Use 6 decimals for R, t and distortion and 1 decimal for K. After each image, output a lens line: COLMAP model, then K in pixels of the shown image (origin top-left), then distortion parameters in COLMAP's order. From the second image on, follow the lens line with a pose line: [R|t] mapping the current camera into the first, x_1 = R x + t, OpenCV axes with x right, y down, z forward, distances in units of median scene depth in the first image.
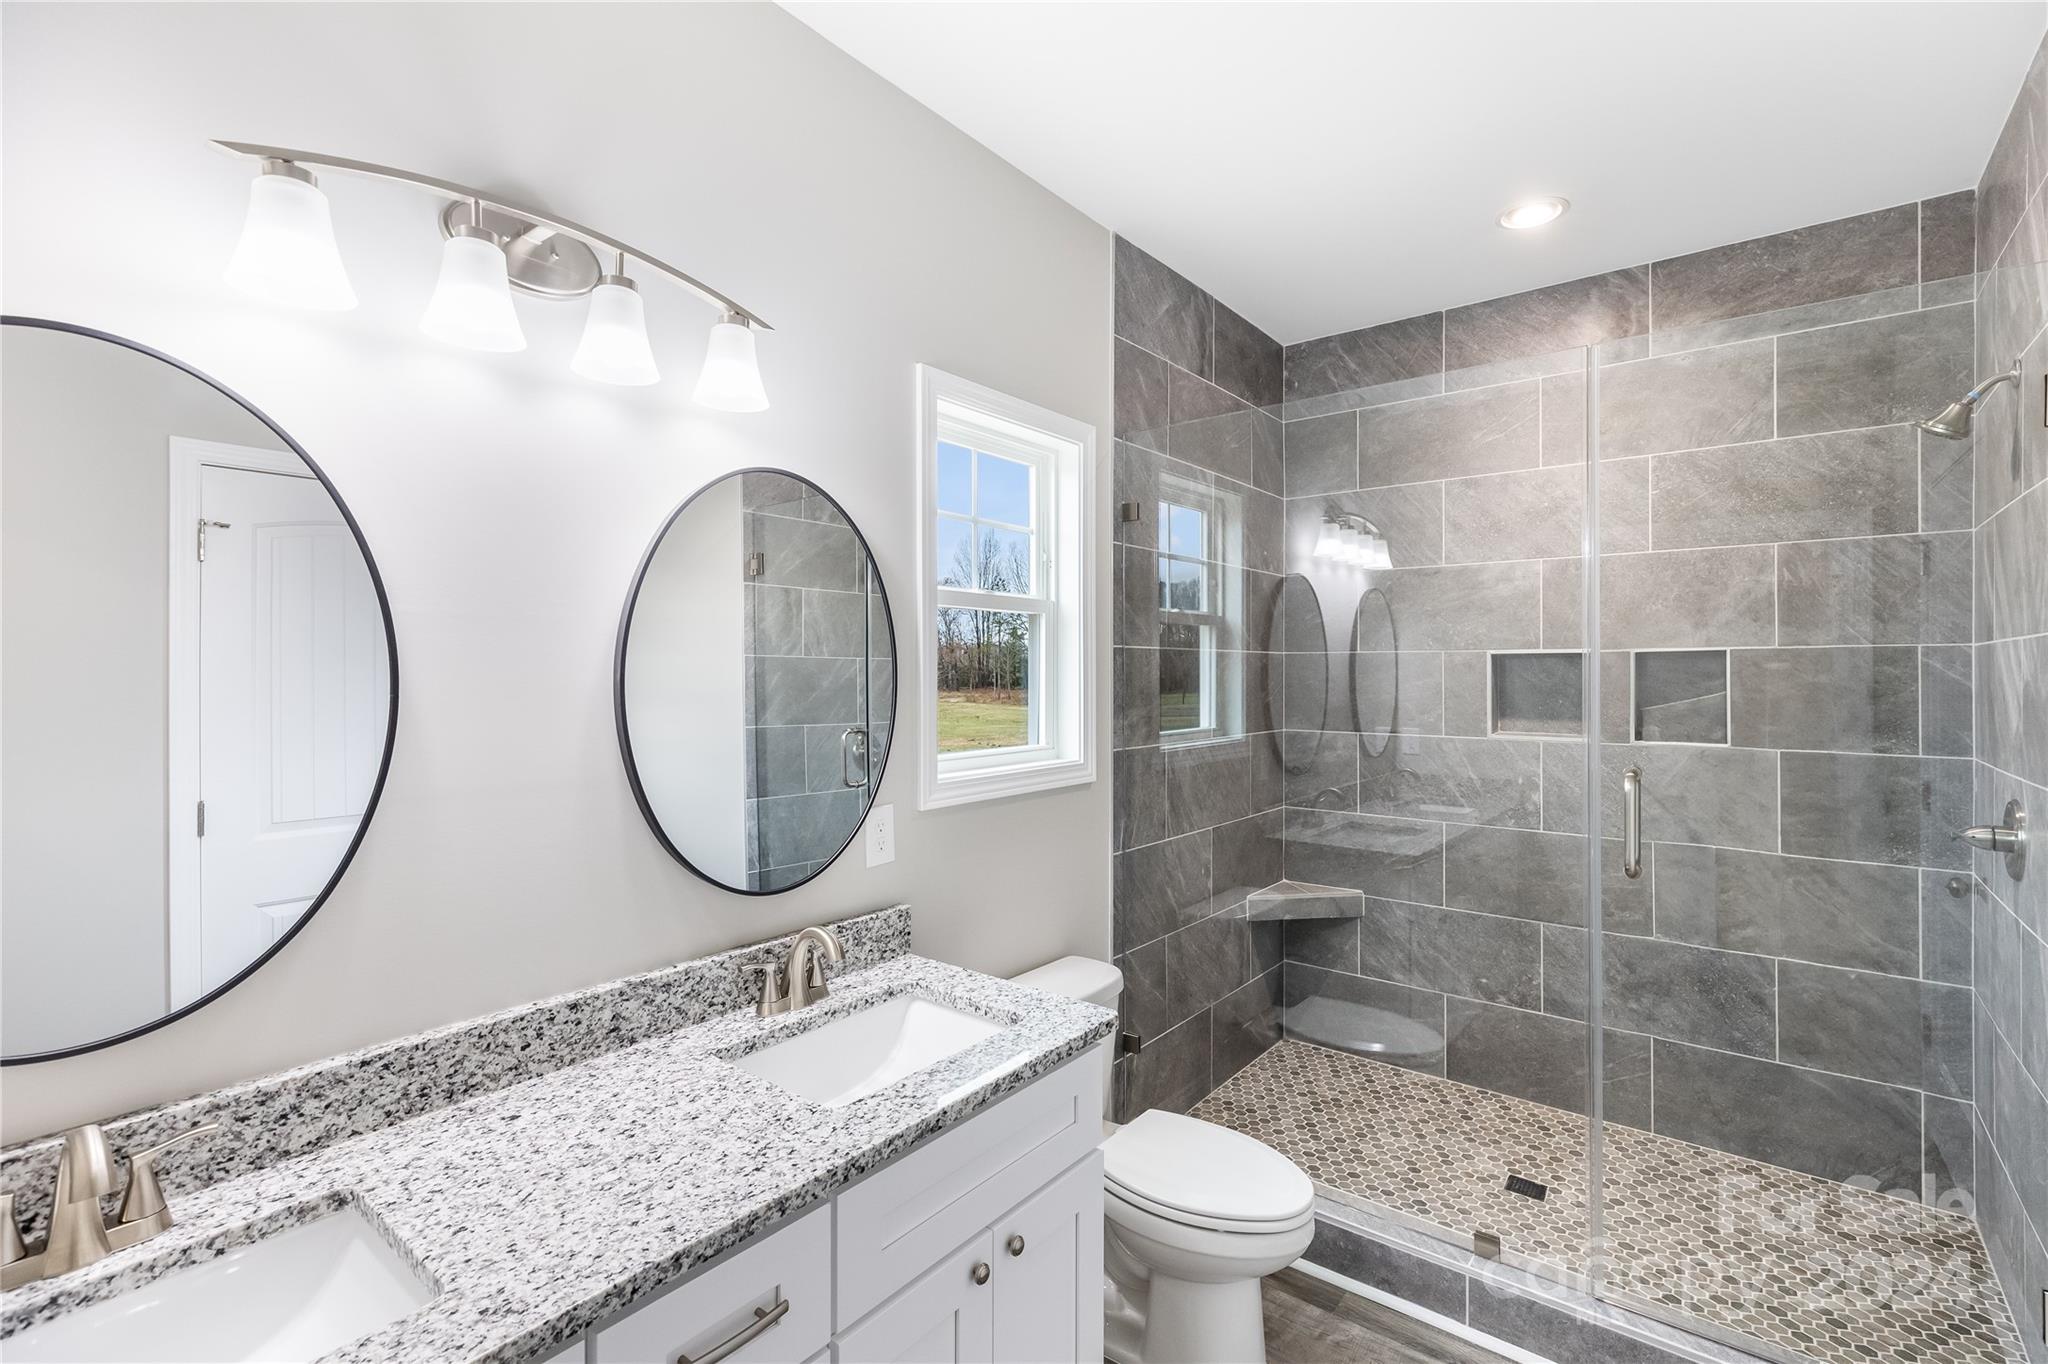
lens RADIAL K [[924.4, 0, 1024.4], [0, 924.4, 669.9], [0, 0, 1]] dist [0.003463, 0.000594]
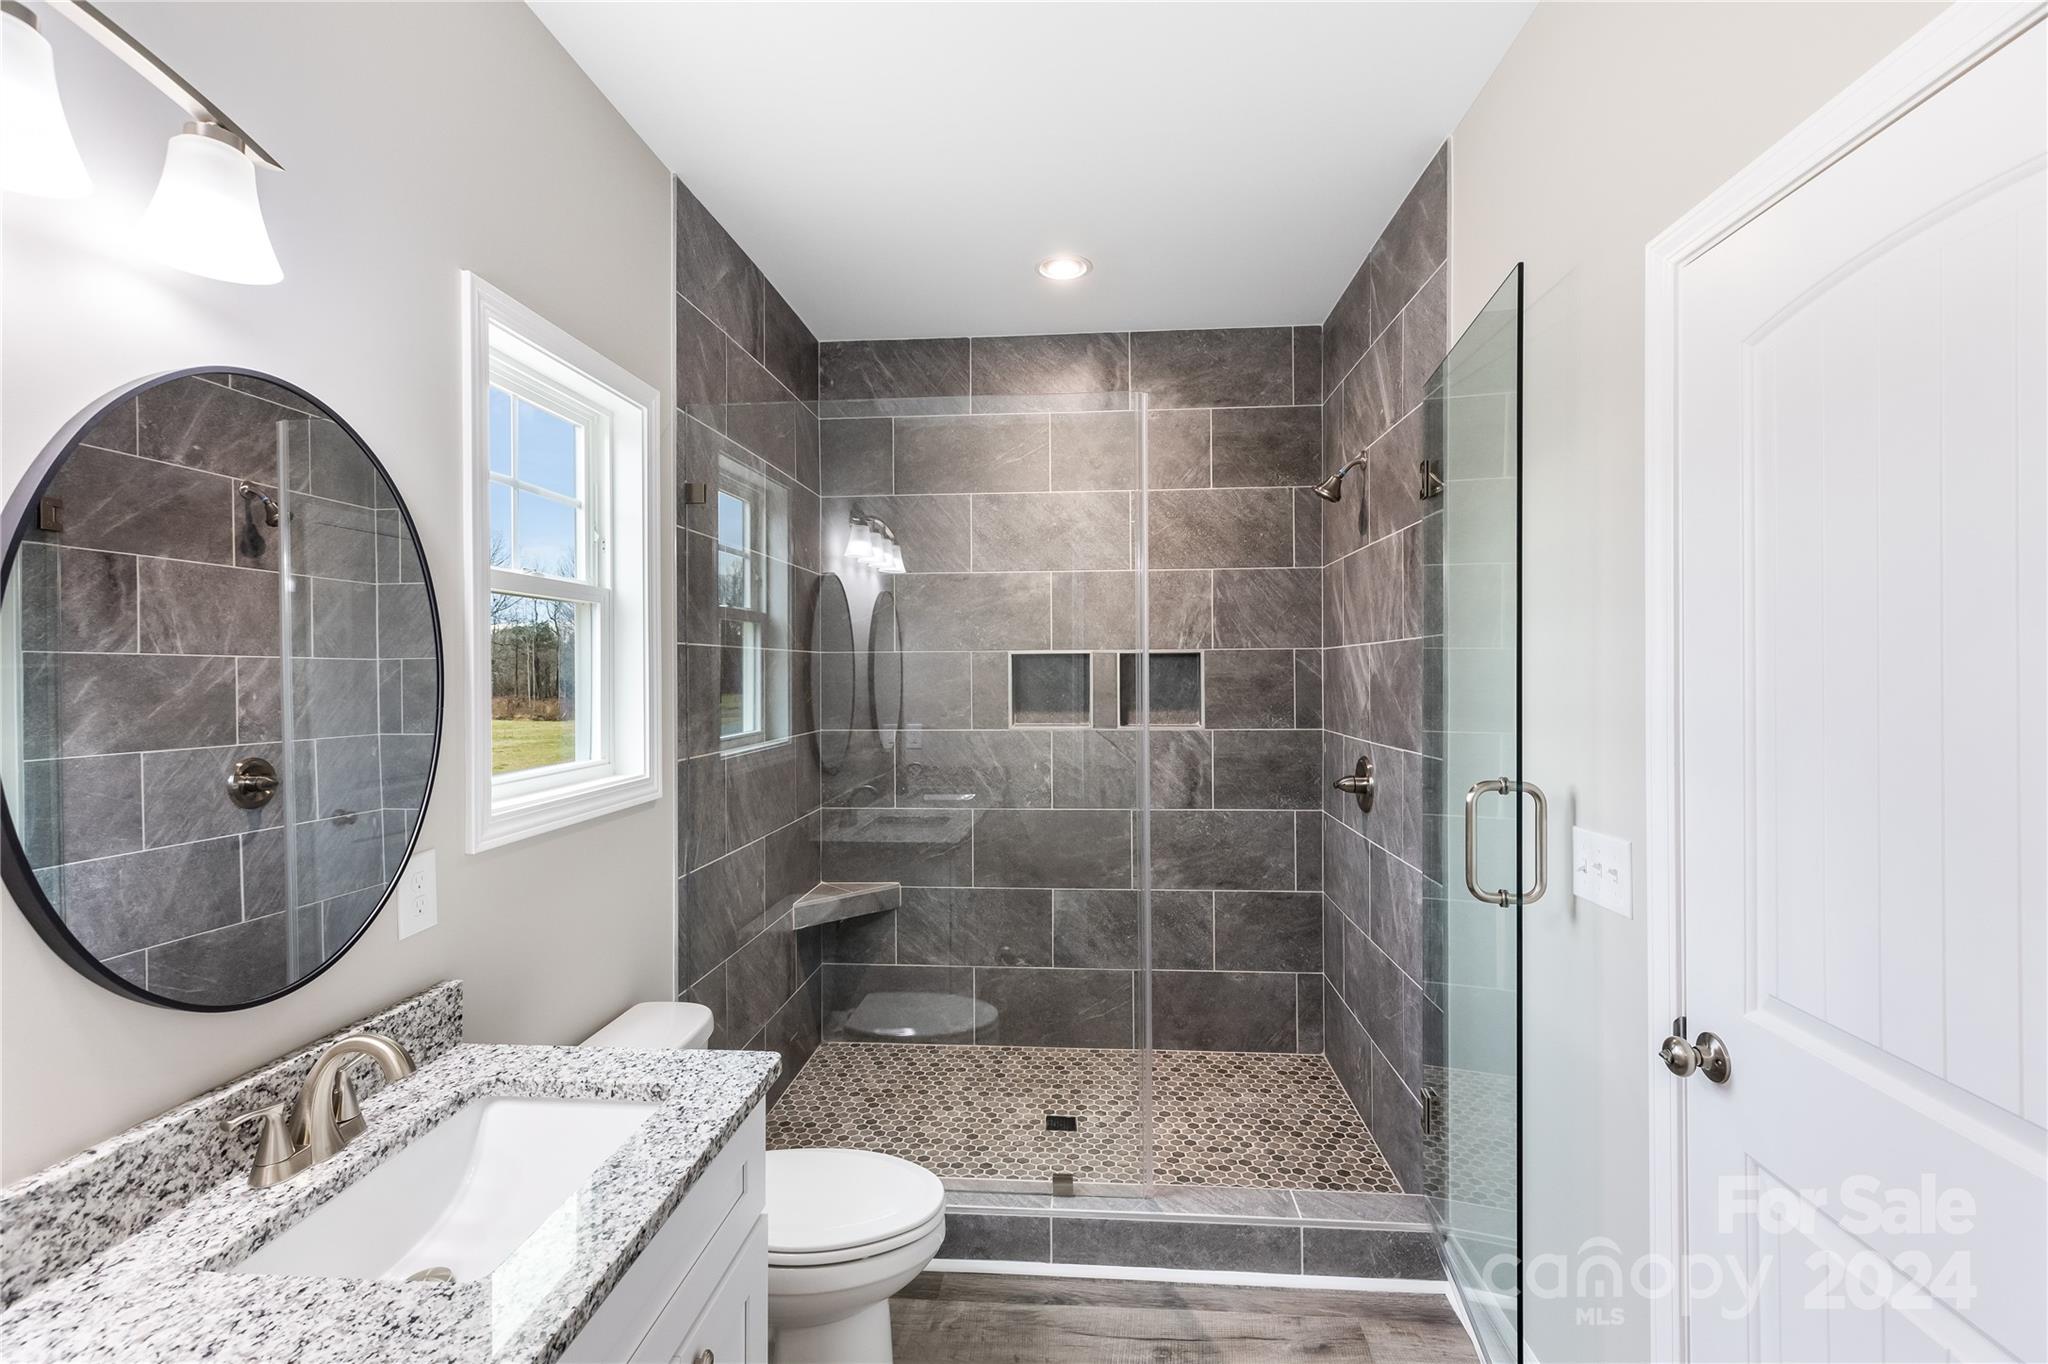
lens RADIAL K [[924.4, 0, 1024.4], [0, 924.4, 669.9], [0, 0, 1]] dist [0.003463, 0.000594]
pose [[0.826353, -0.005153, 0.563129, -0.125773], [0.005856, 0.999983, 0.000559, 0.001349], [-0.563122, 0.002836, 0.826369, 0.081008]]
